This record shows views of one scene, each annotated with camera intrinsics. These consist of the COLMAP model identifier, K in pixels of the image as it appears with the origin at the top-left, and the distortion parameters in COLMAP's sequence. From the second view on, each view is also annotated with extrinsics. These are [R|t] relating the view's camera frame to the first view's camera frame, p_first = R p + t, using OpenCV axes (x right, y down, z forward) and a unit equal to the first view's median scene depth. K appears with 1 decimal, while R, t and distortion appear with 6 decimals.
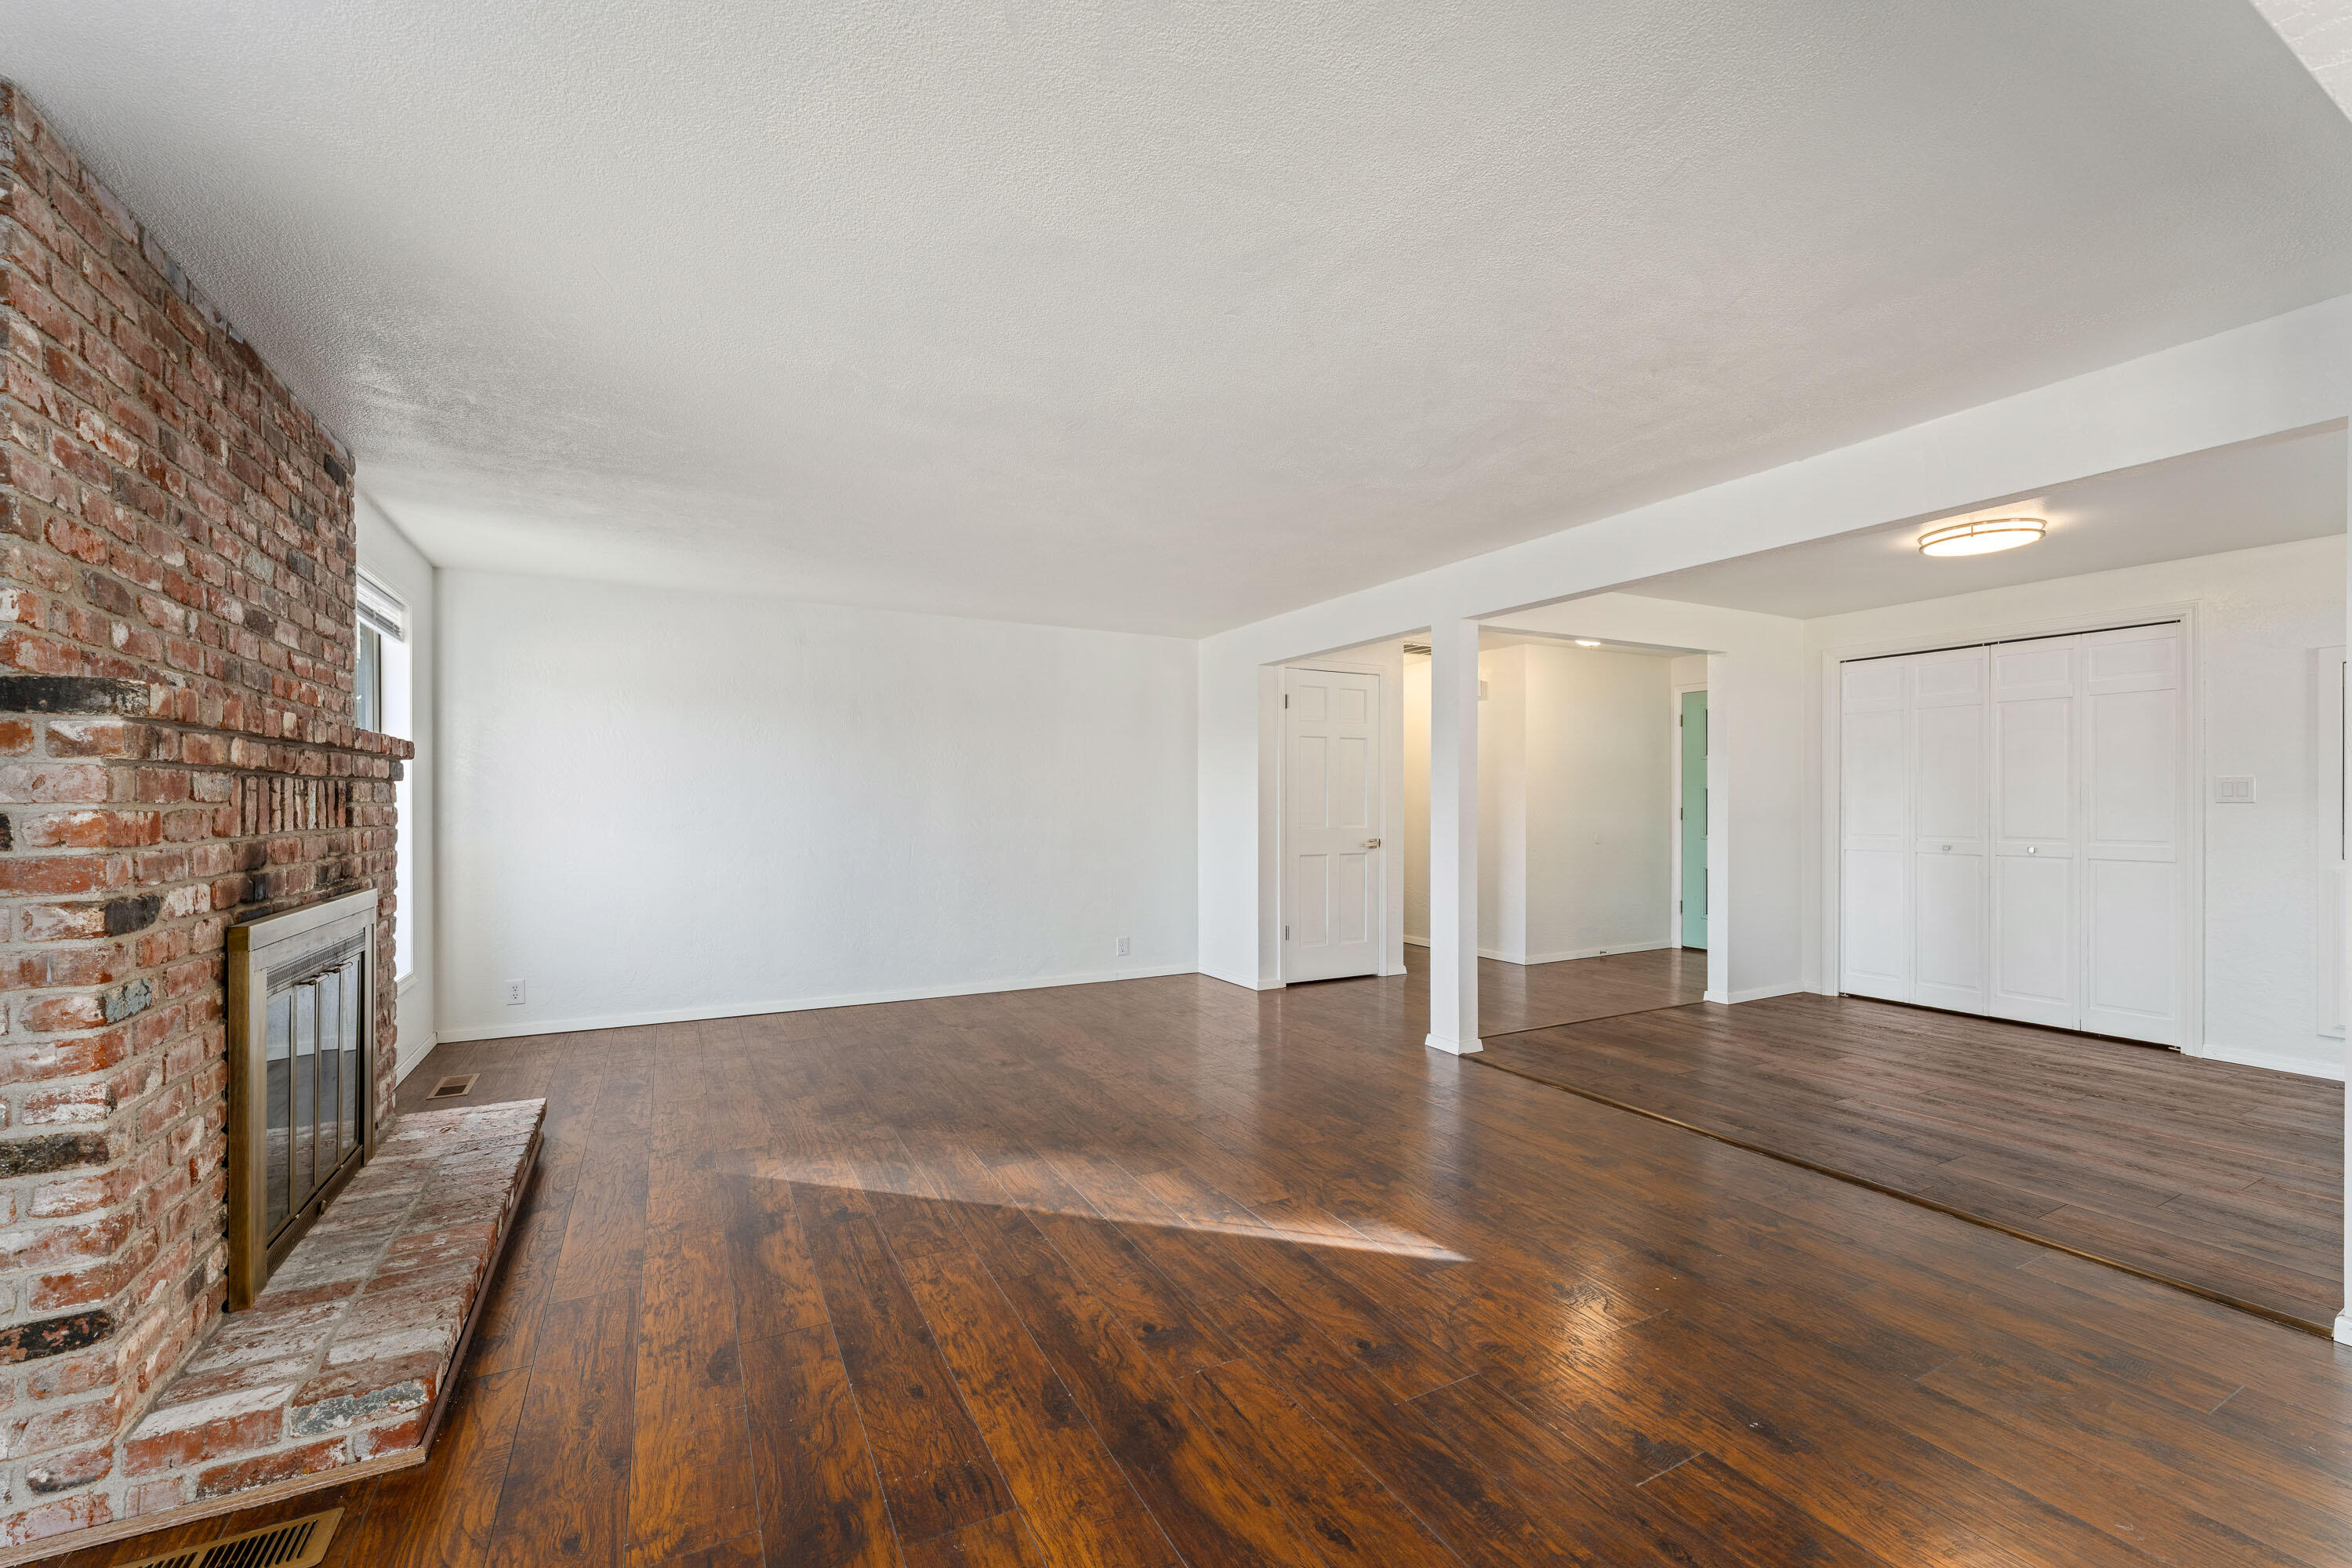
lens RADIAL K [[945.7, 0, 1173.3], [0, 945.7, 787.1], [0, 0, 1]] dist [-0.001847, -0.000011]
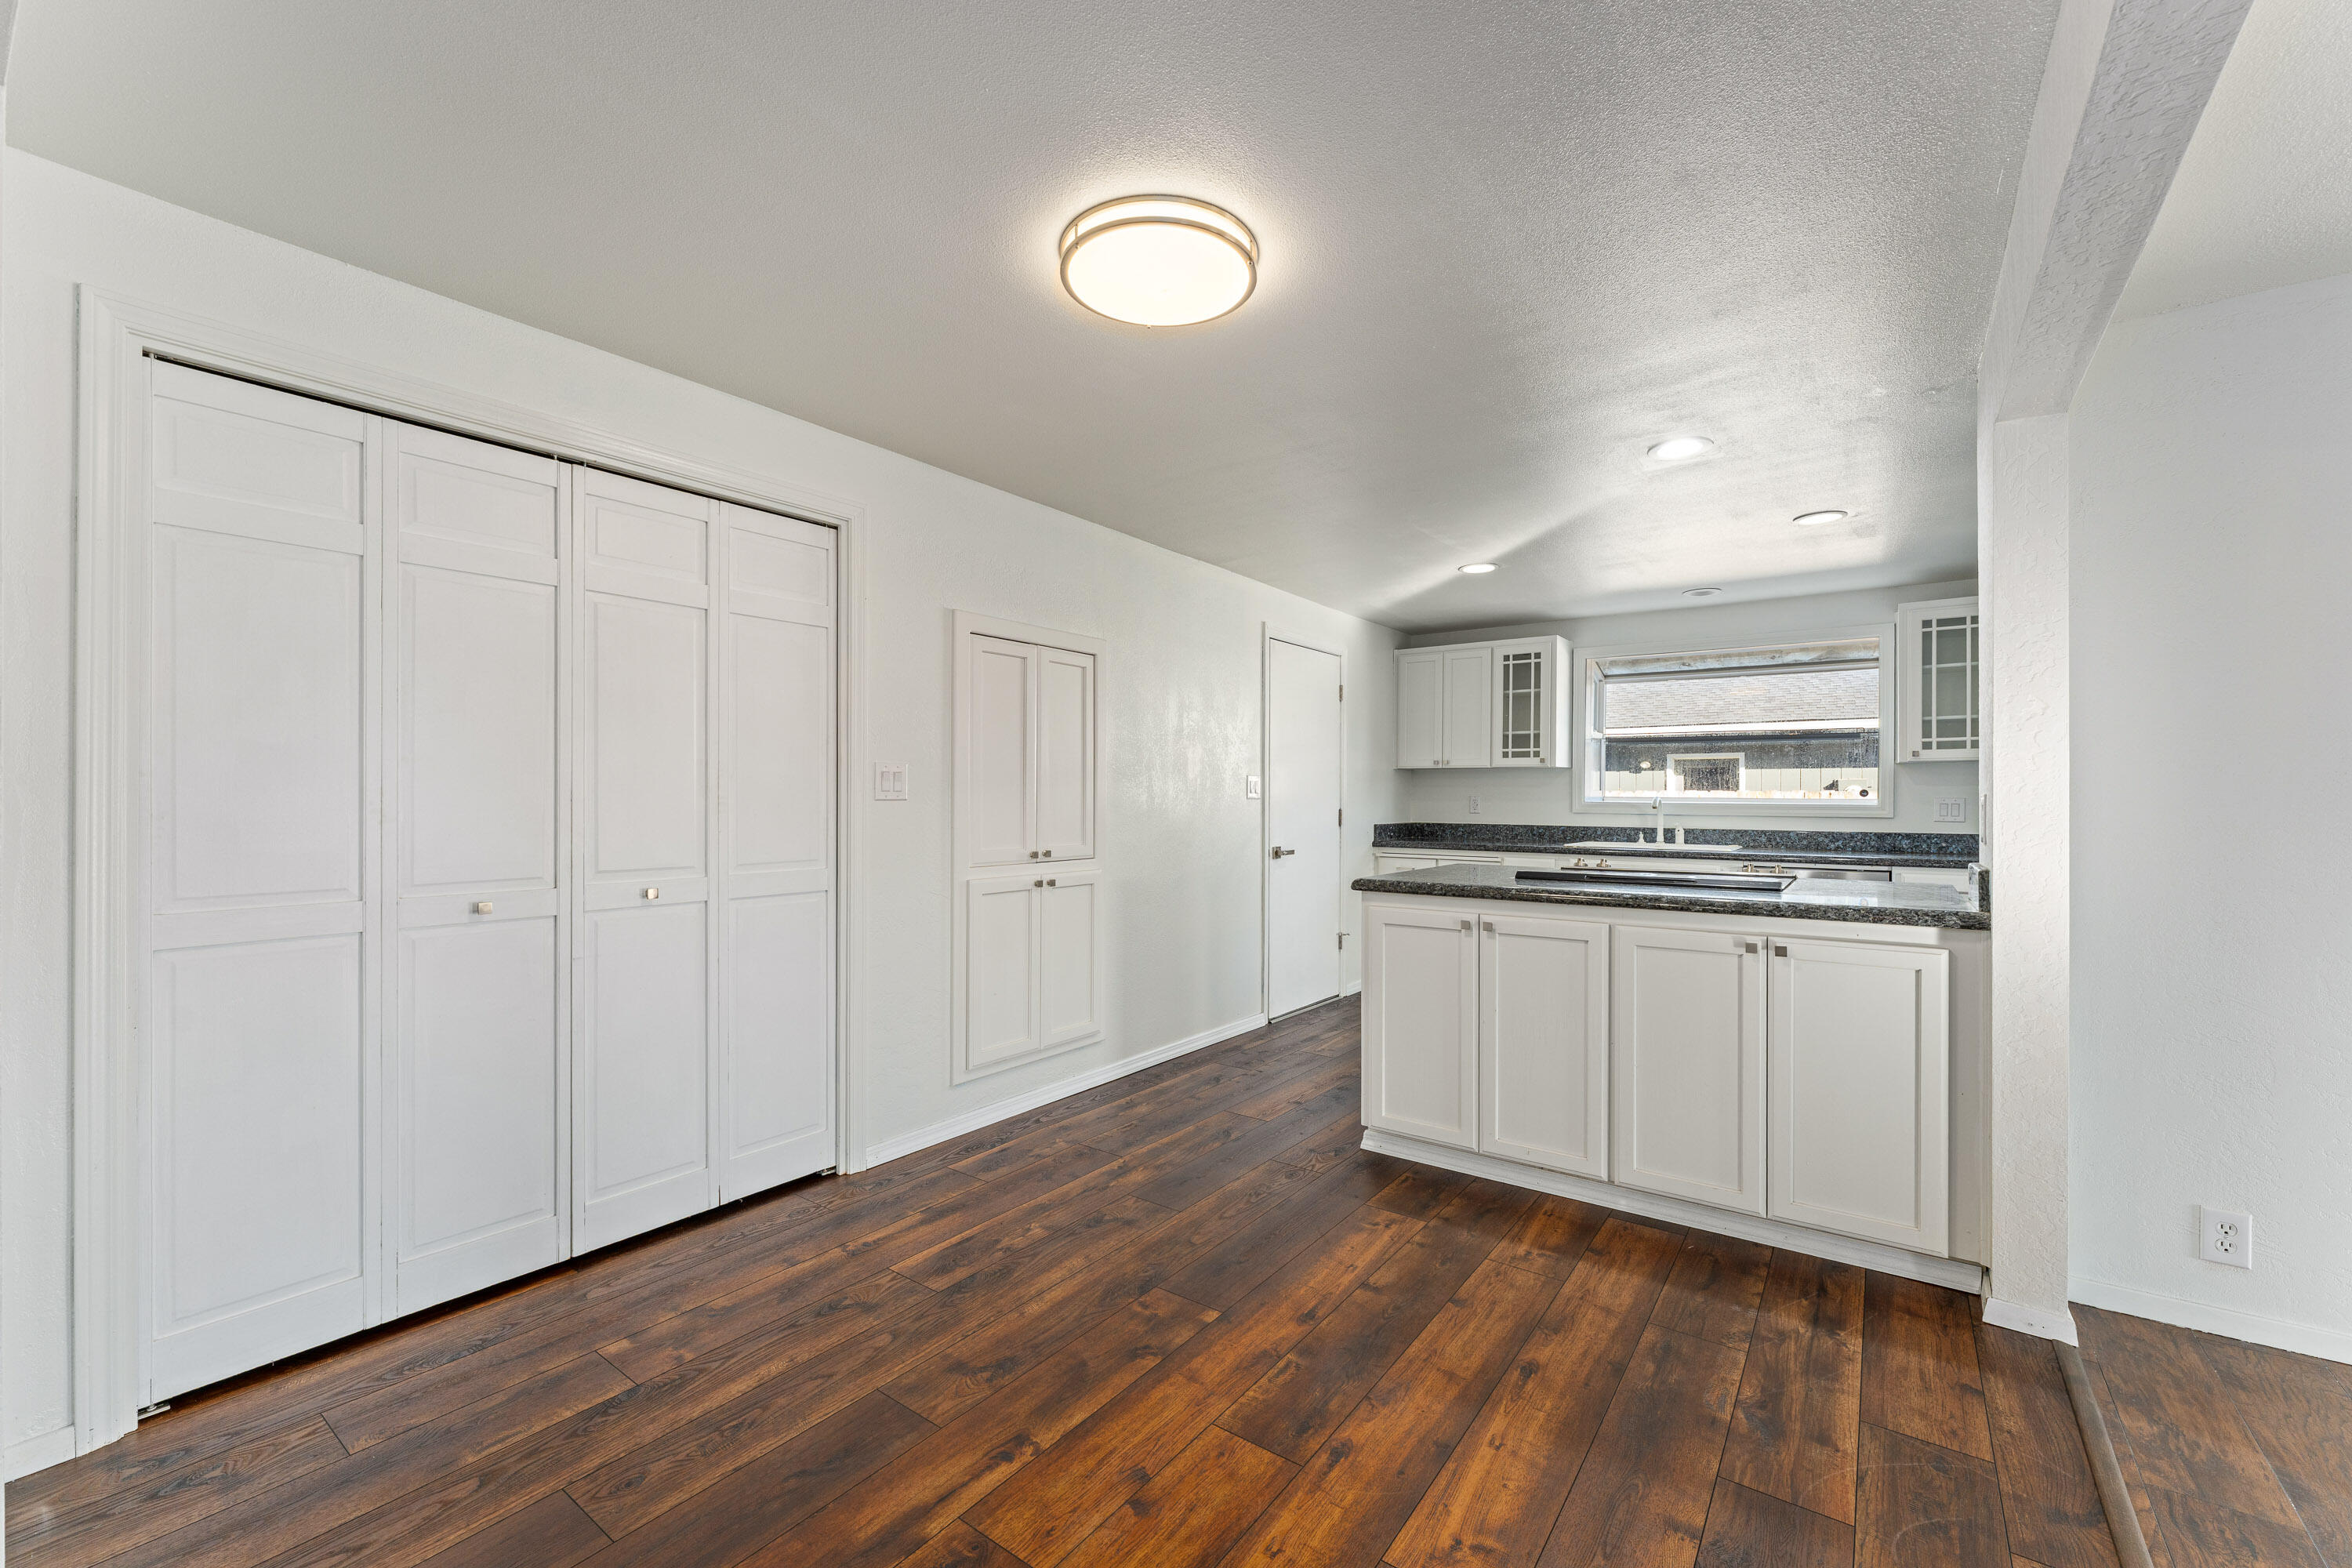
lens RADIAL K [[945.7, 0, 1173.3], [0, 945.7, 787.1], [0, 0, 1]] dist [-0.001847, -0.000011]
pose [[-0.435657, 0.011541, 0.900039, 0.448084], [-0.011654, 0.999762, -0.018461, 0.020446], [-0.900037, -0.018532, -0.435419, 1.352329]]
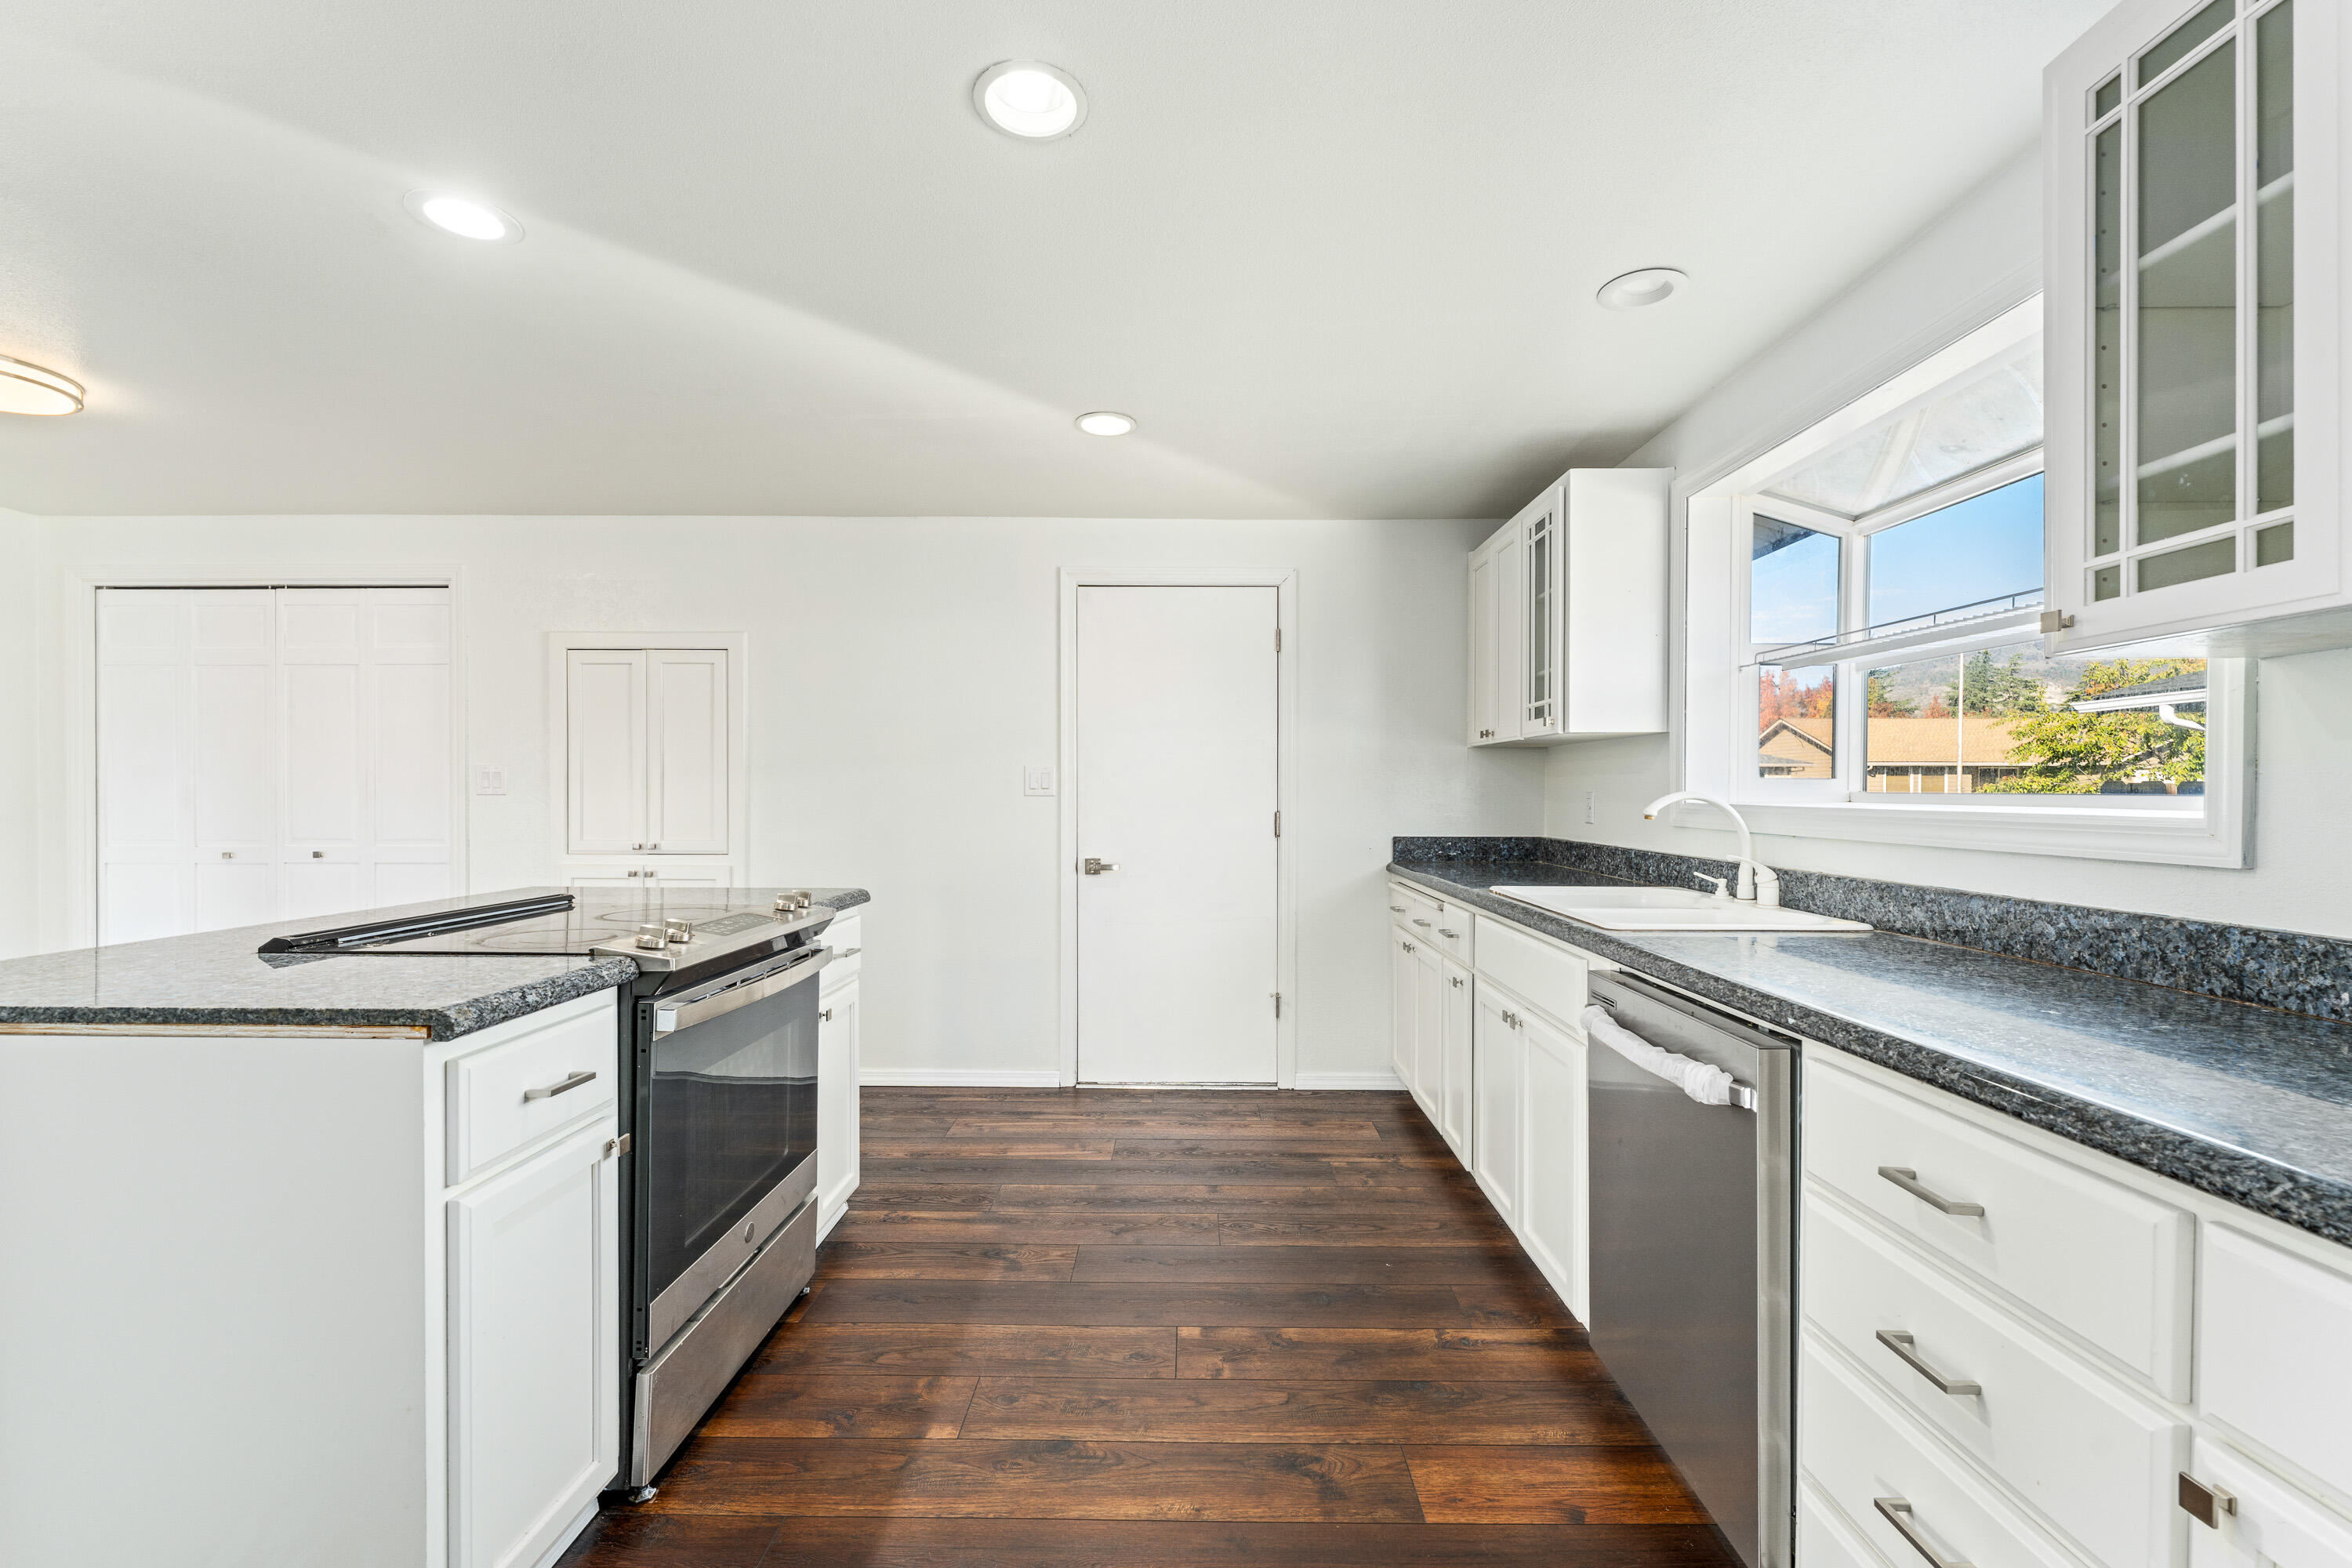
lens RADIAL K [[985.1, 0, 1181.2], [0, 985.1, 804.6], [0, 0, 1]] dist [0.003685, -0.000231]
pose [[0.464949, -0.005750, 0.885319, 0.720268], [-0.014321, 0.999799, 0.014014, 0.002437], [-0.885222, -0.019195, 0.464774, -0.059564]]
